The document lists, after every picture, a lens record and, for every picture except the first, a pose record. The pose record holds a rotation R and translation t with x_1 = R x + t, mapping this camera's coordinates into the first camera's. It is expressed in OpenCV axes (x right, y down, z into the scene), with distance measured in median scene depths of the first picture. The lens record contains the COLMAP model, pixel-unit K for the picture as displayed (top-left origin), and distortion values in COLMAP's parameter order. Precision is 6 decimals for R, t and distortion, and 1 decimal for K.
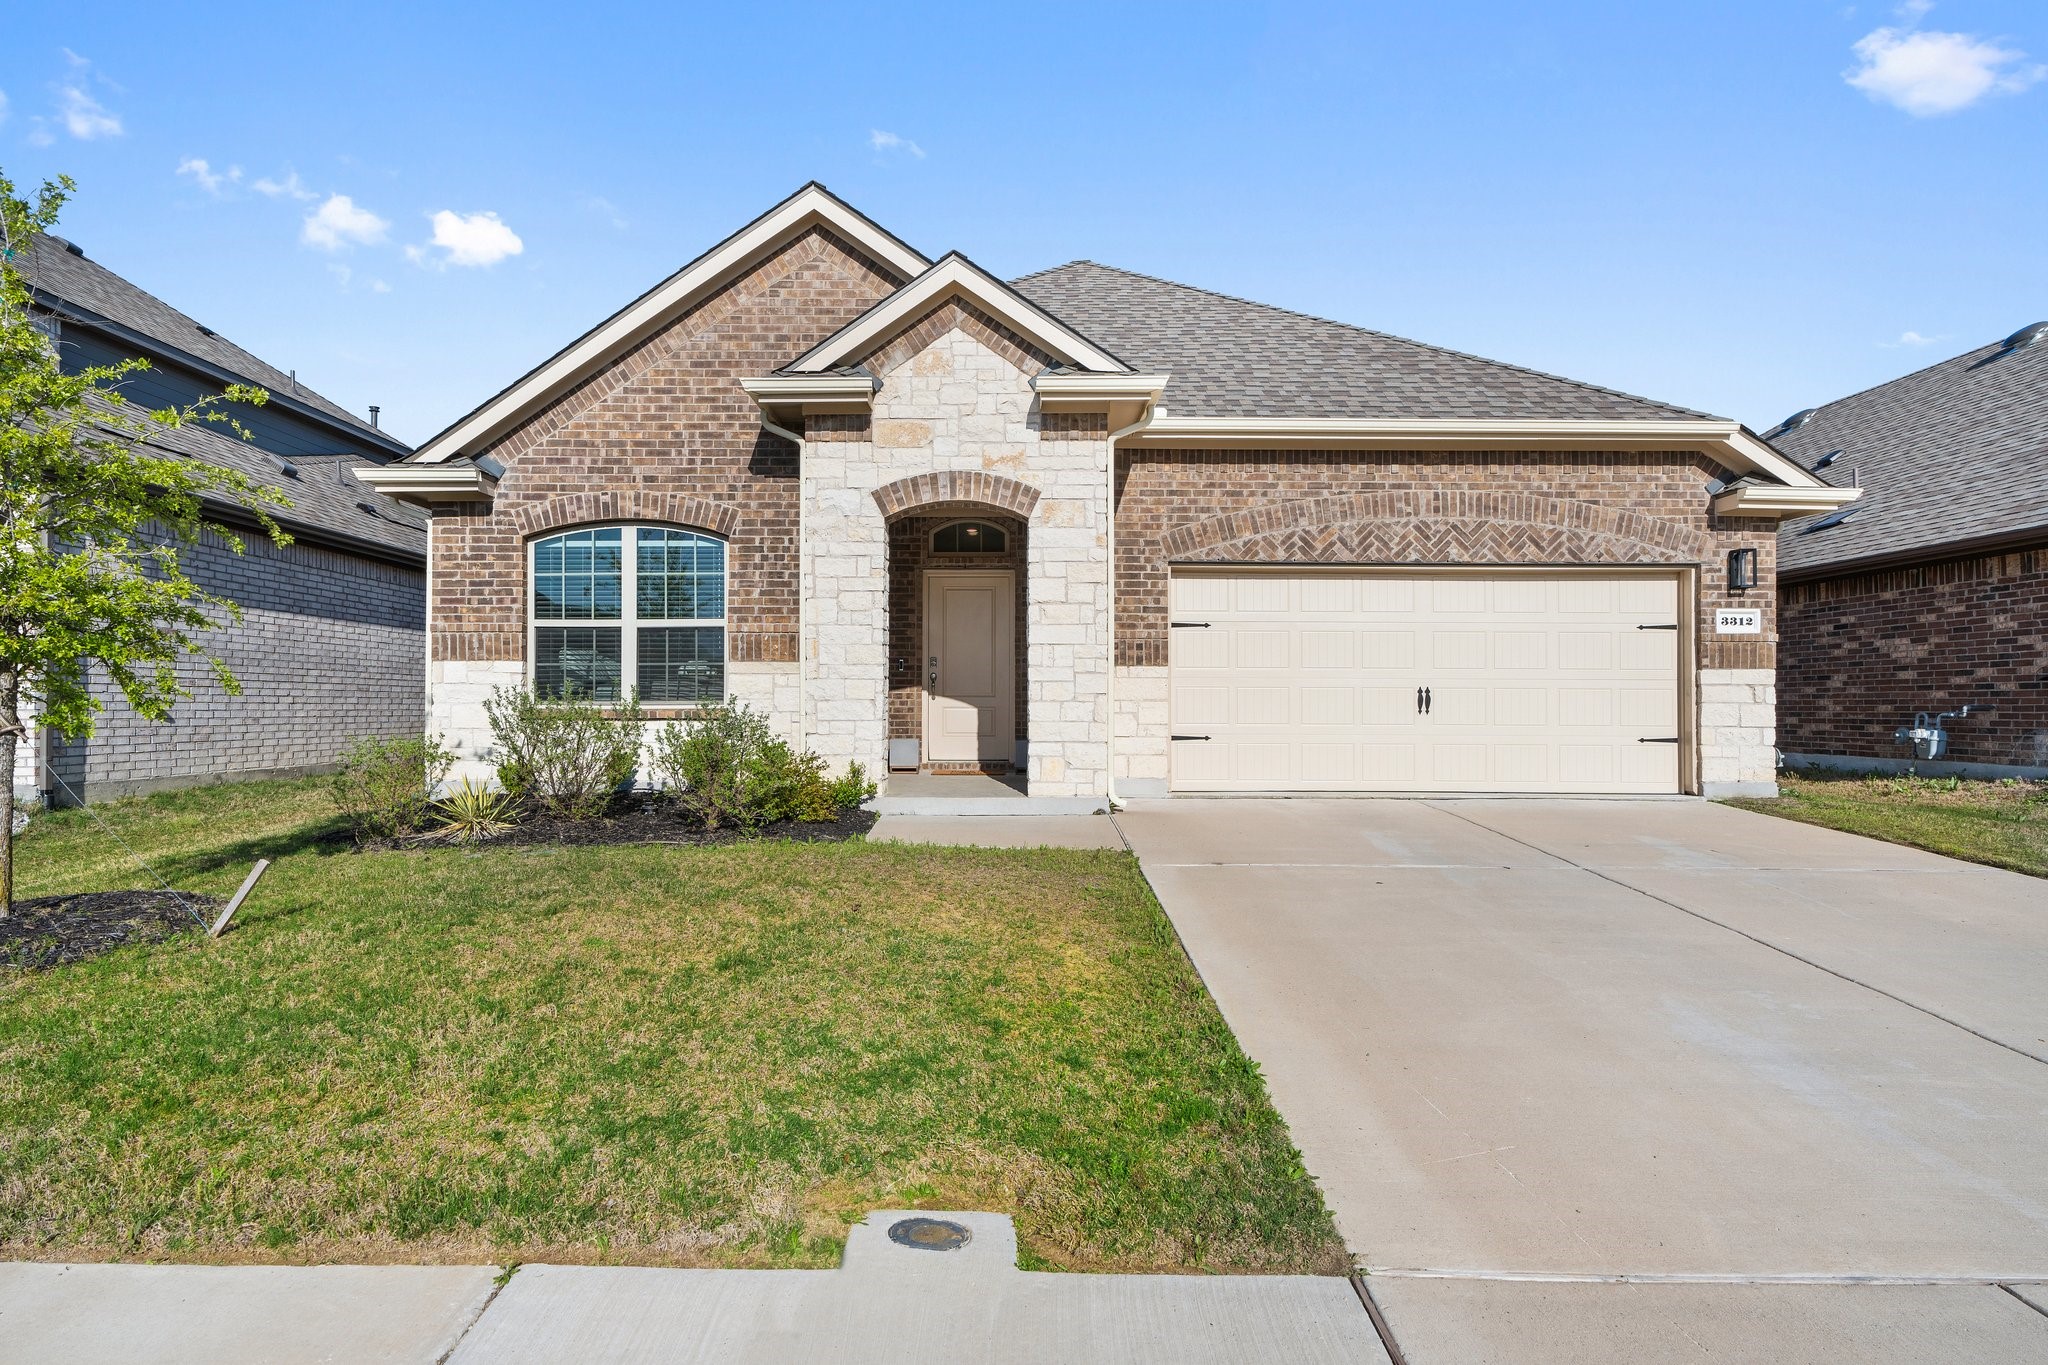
lens RADIAL K [[1163.2, 0, 999.4], [0, 1163.2, 751.3], [0, 0, 1]] dist [0.000438, -0.000536]
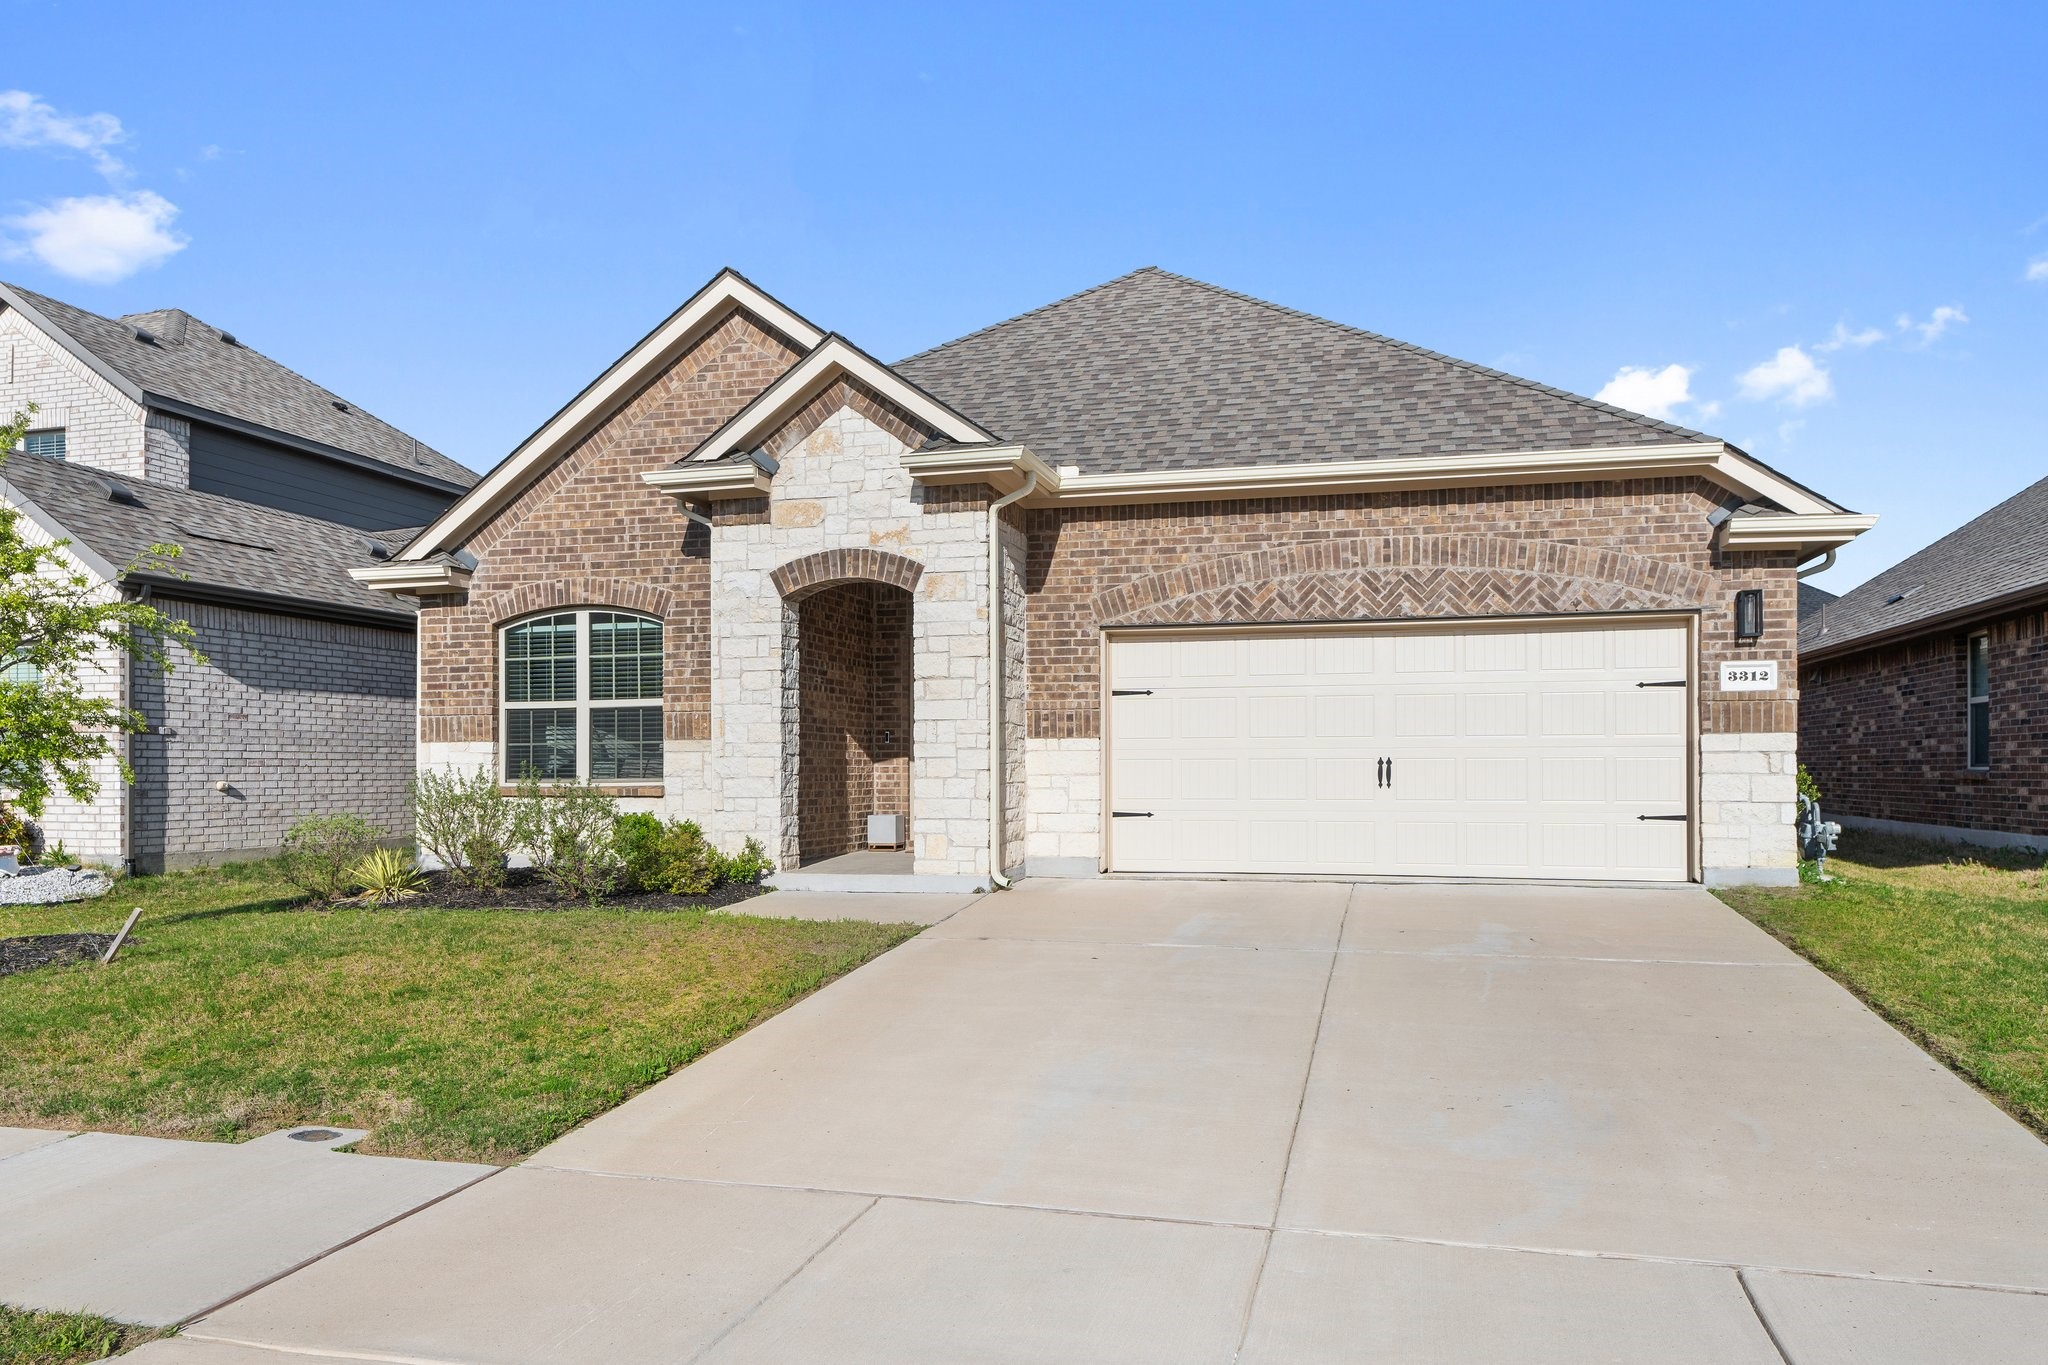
lens RADIAL K [[1593.0, 0, 1025.5], [0, 1593.0, 836.4], [0, 0, 1]] dist [0.013190, -0.001124]
pose [[0.957625, 0.004891, -0.287975, 0.476160], [-0.003189, 0.999975, 0.006378, -0.002295], [0.287999, -0.005189, 0.957617, -0.254480]]
